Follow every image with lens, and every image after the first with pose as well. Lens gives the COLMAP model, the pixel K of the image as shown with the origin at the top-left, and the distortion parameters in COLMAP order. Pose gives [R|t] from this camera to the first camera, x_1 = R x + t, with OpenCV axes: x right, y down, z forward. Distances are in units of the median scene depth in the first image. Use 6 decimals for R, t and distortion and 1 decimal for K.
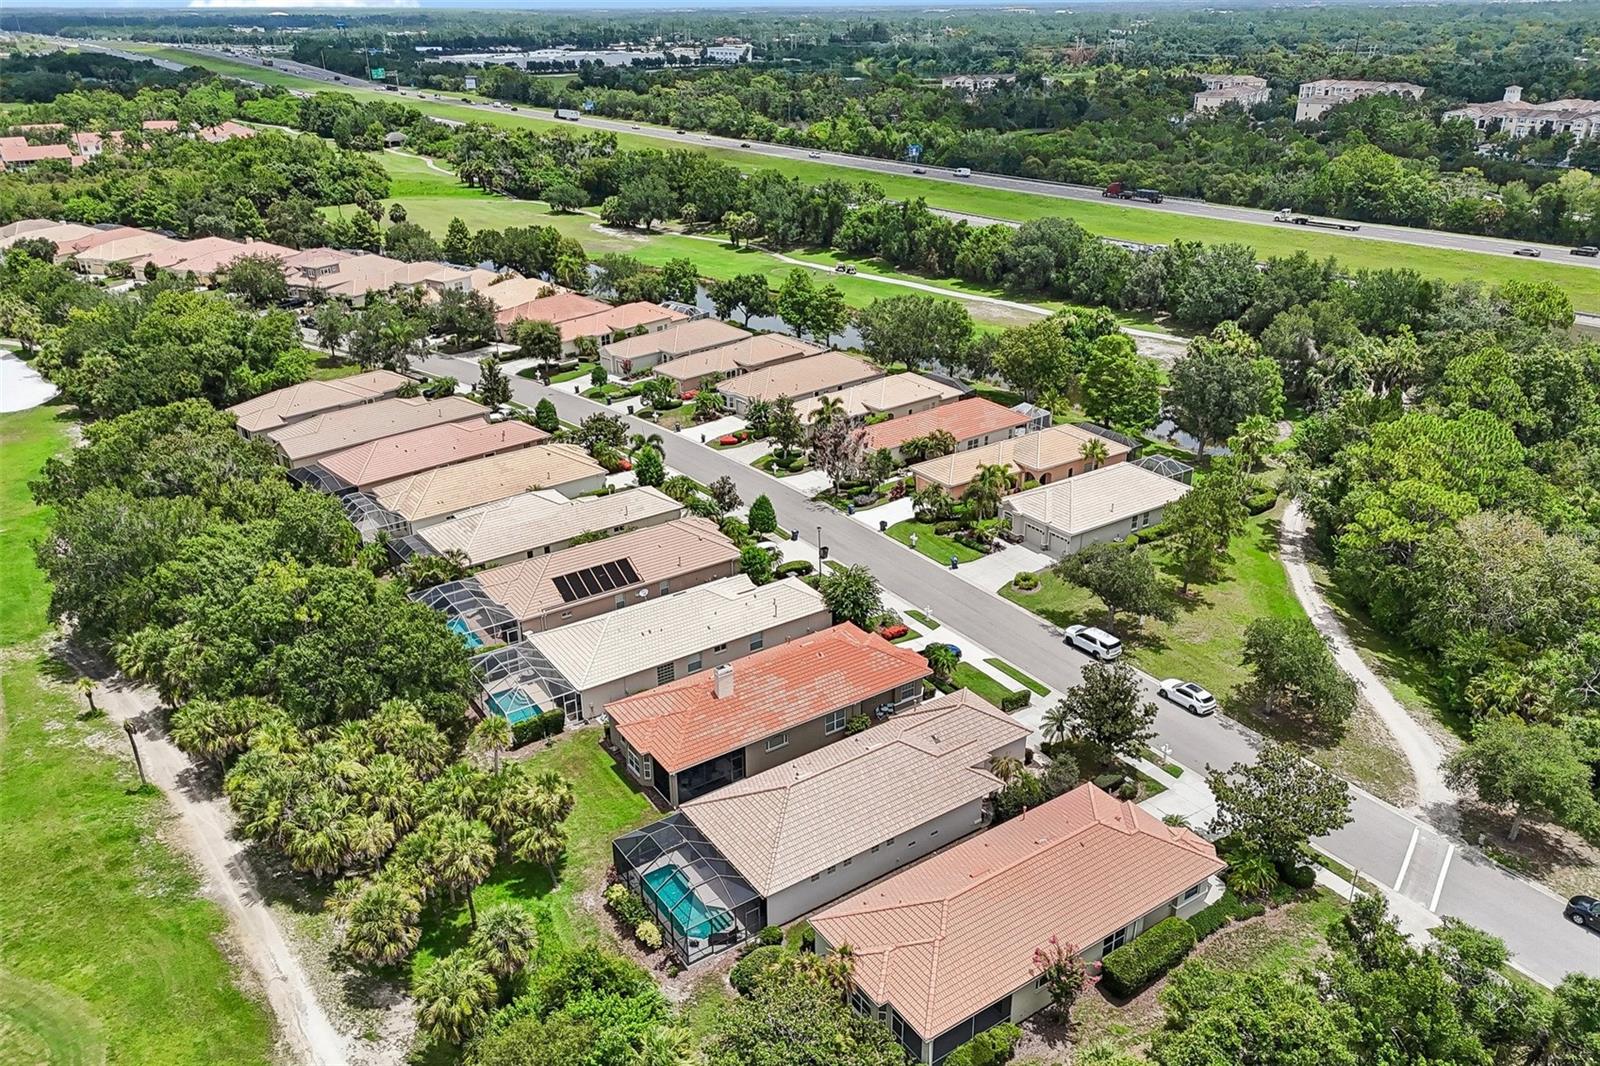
lens RADIAL K [[1172.4, 0, 802.7], [0, 1172.4, 535.5], [0, 0, 1]] dist [0.081259, -0.075110]
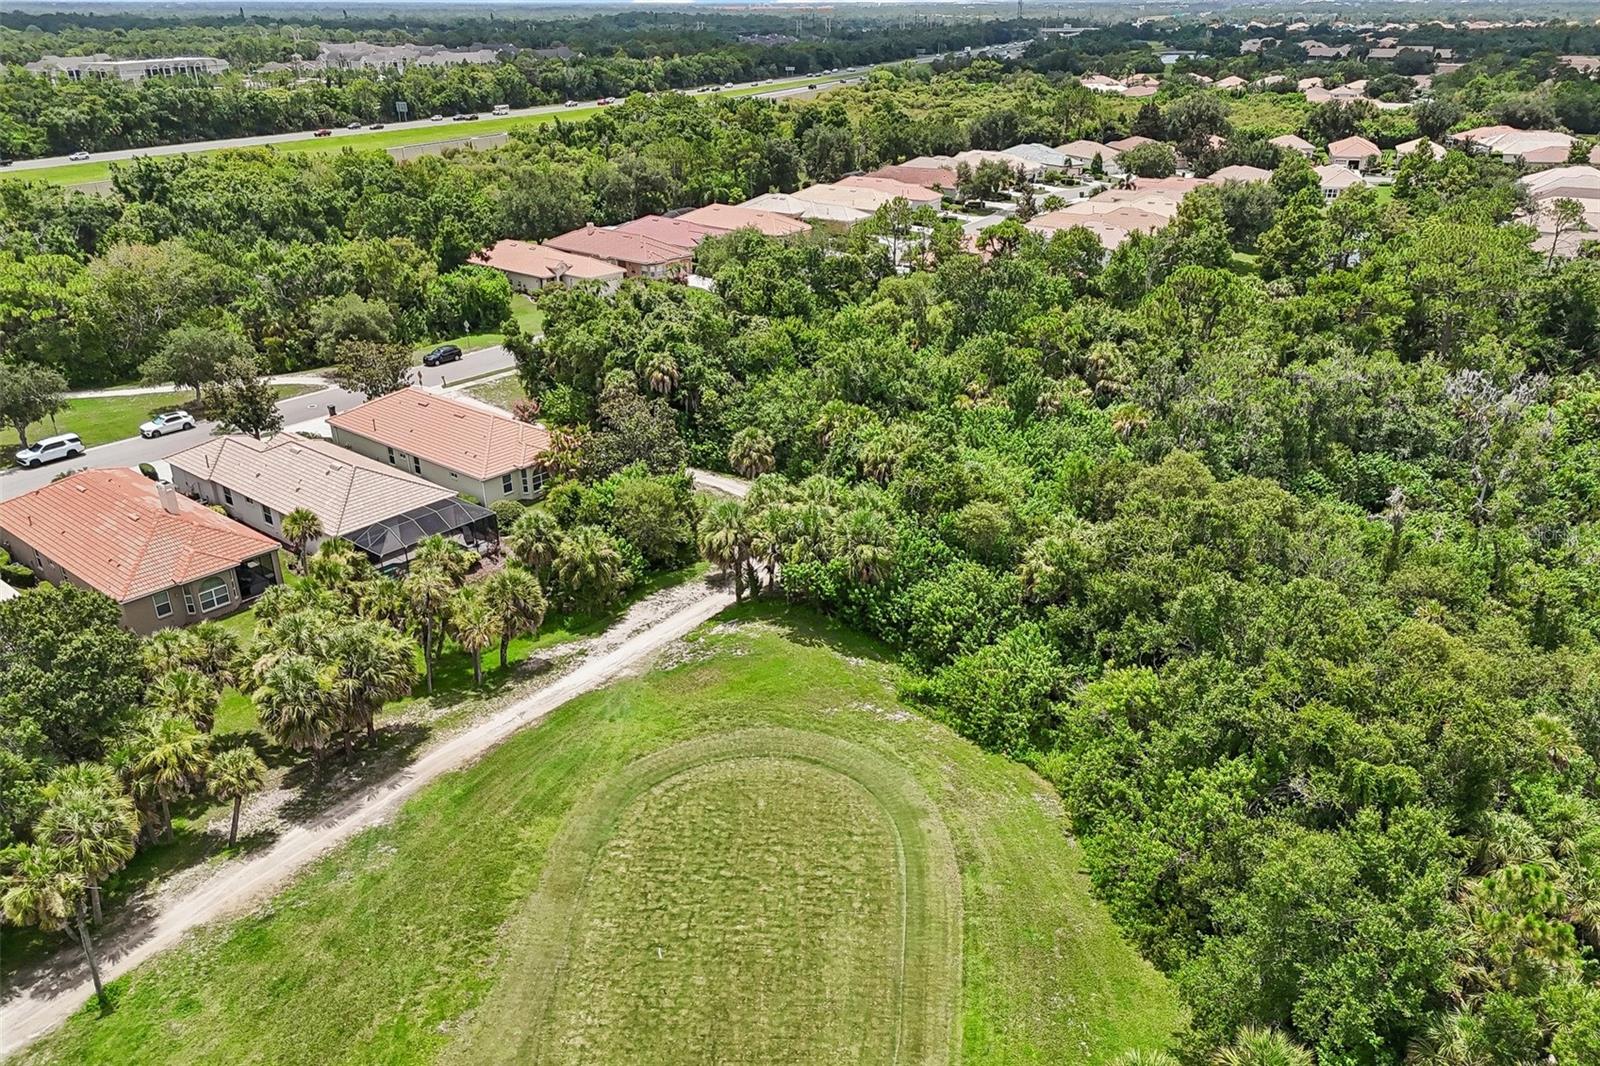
lens RADIAL K [[1172.4, 0, 802.7], [0, 1172.4, 535.5], [0, 0, 1]] dist [0.081259, -0.075110]
pose [[-0.280040, -0.386509, 0.878742, -0.595975], [0.399448, 0.785448, 0.472771, -0.056668], [-0.872937, 0.483406, -0.065567, 0.354085]]
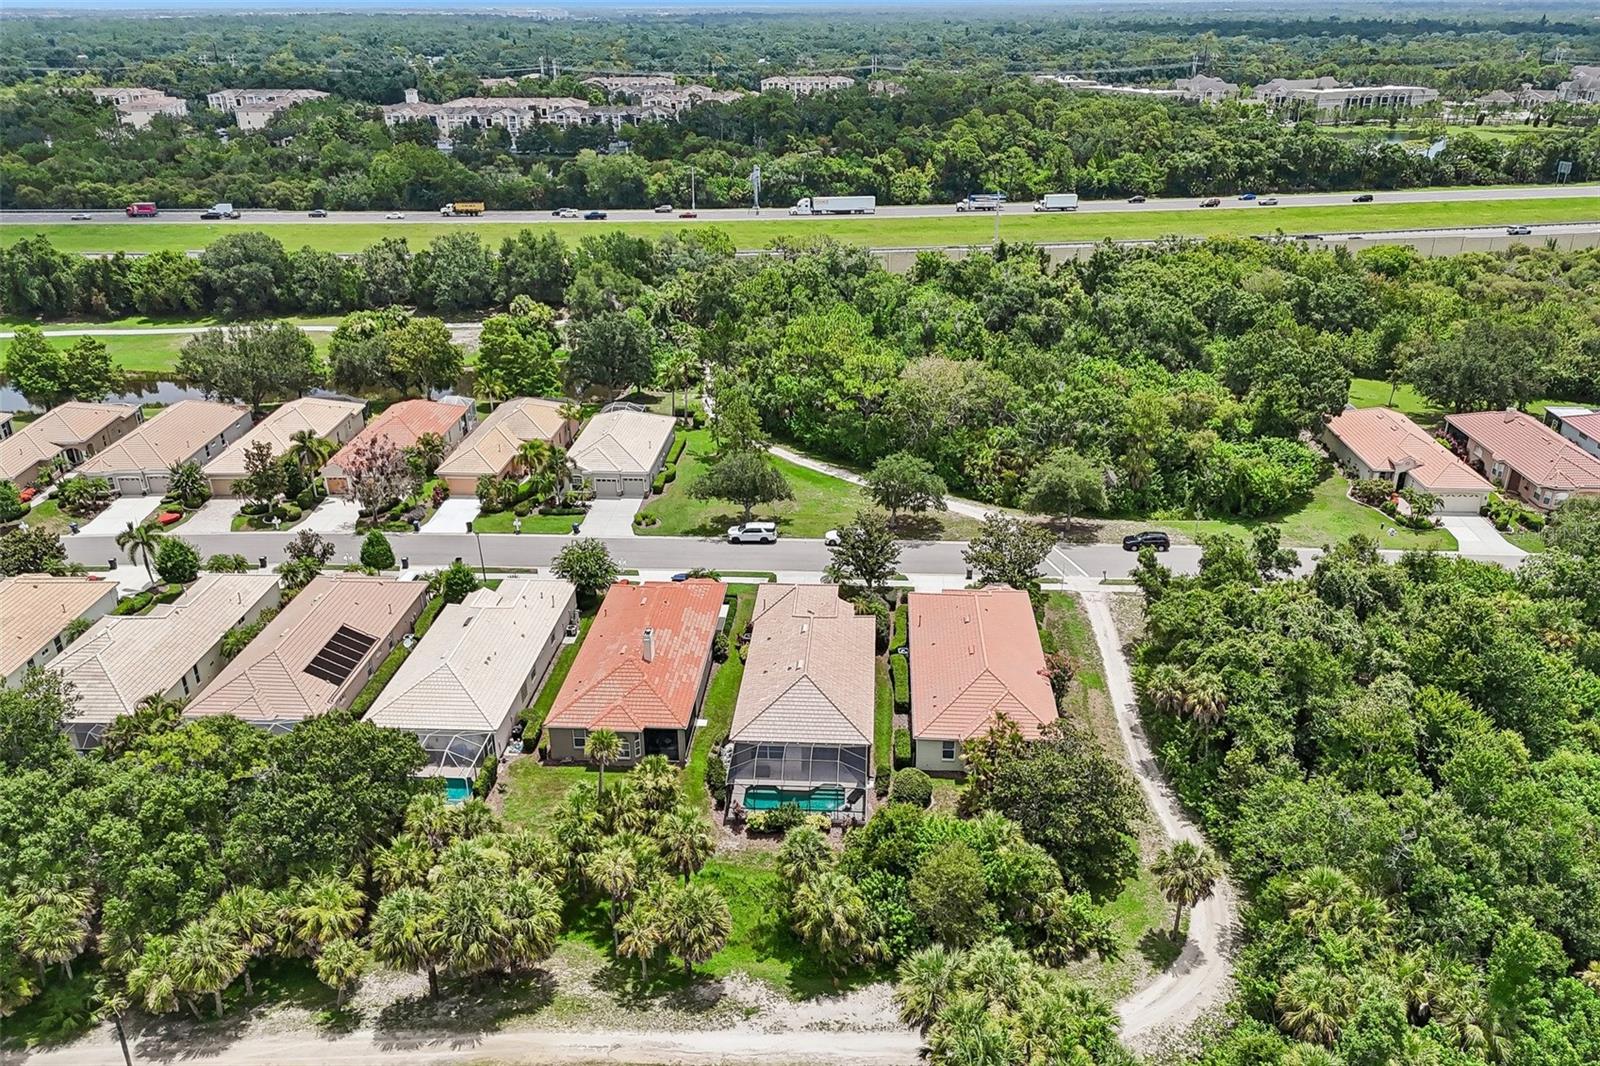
lens RADIAL K [[1172.4, 0, 802.7], [0, 1172.4, 535.5], [0, 0, 1]] dist [0.081259, -0.075110]
pose [[0.617706, -0.320002, 0.718358, -0.400066], [0.325707, 0.935539, 0.136678, -0.038477], [-0.715789, 0.149548, 0.682115, 0.088994]]
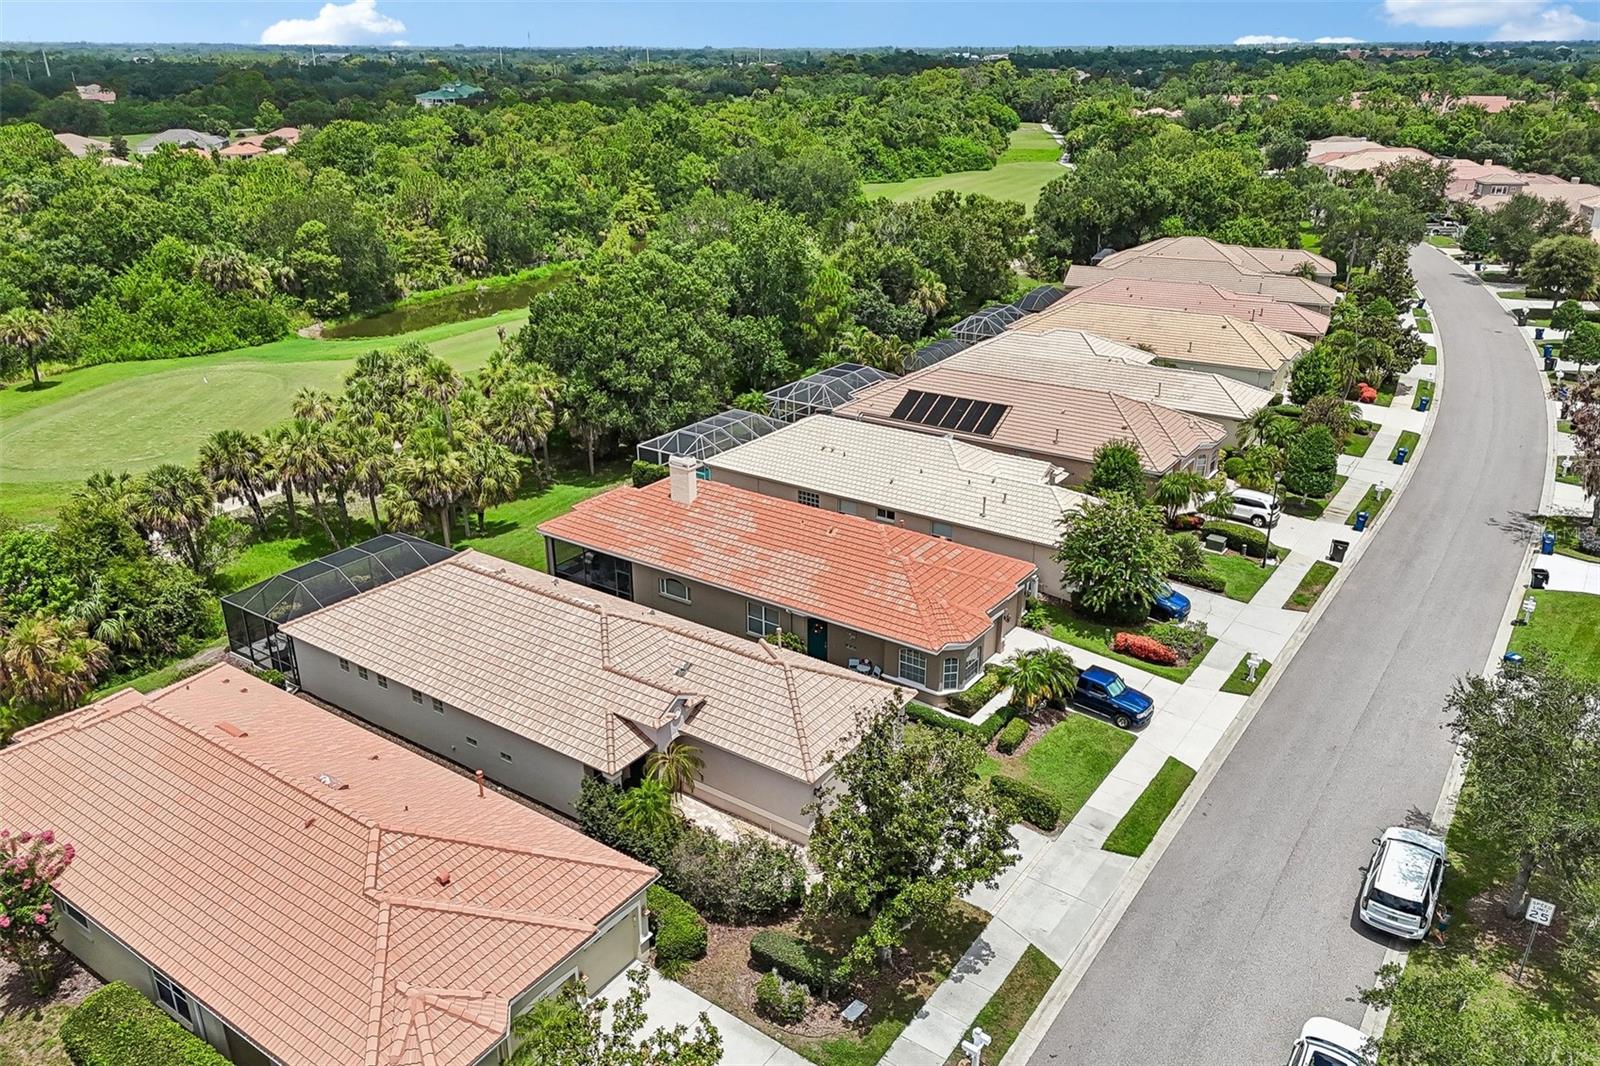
lens RADIAL K [[1172.4, 0, 802.7], [0, 1172.4, 535.5], [0, 0, 1]] dist [0.081259, -0.075110]
pose [[0.358368, 0.364354, -0.859545, 0.312603], [-0.385654, 0.896246, 0.219121, -0.012948], [0.850202, 0.252961, 0.461701, 0.420372]]
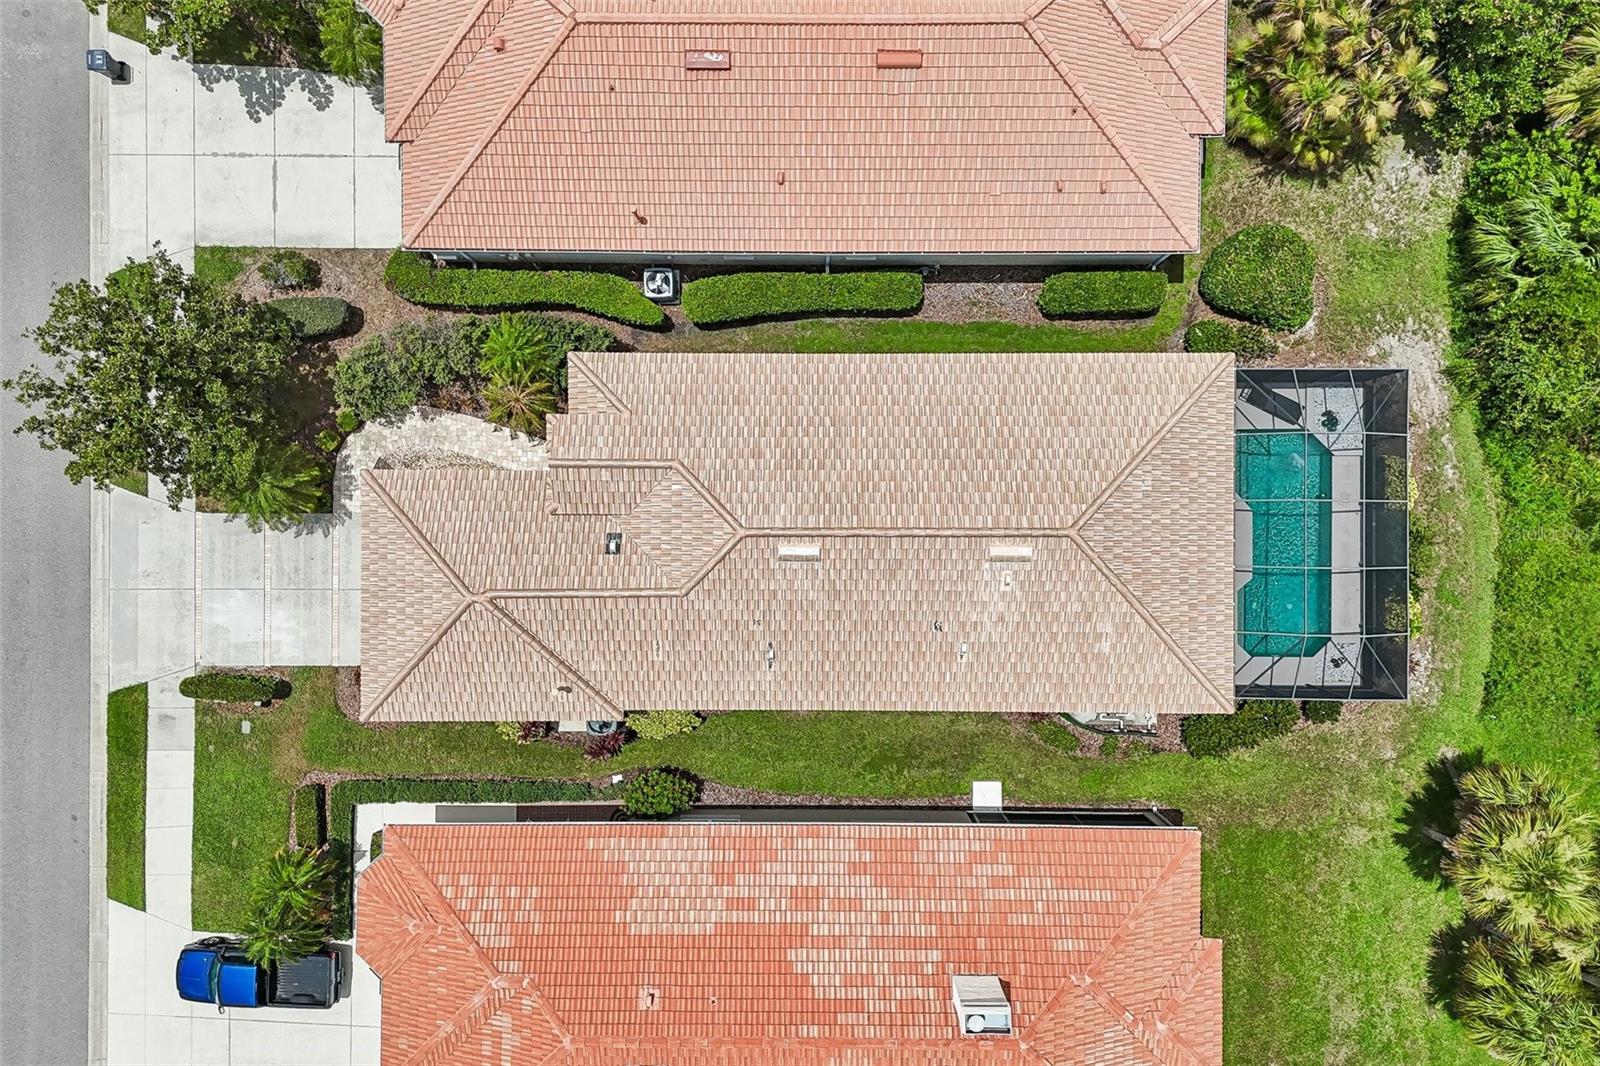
lens RADIAL K [[1172.4, 0, 802.7], [0, 1172.4, 535.5], [0, 0, 1]] dist [0.081259, -0.075110]
pose [[-0.824017, -0.566510, 0.007907, 0.031322], [0.240460, -0.337056, 0.910260, -0.096313], [-0.513006, 0.751971, 0.413962, 0.429880]]
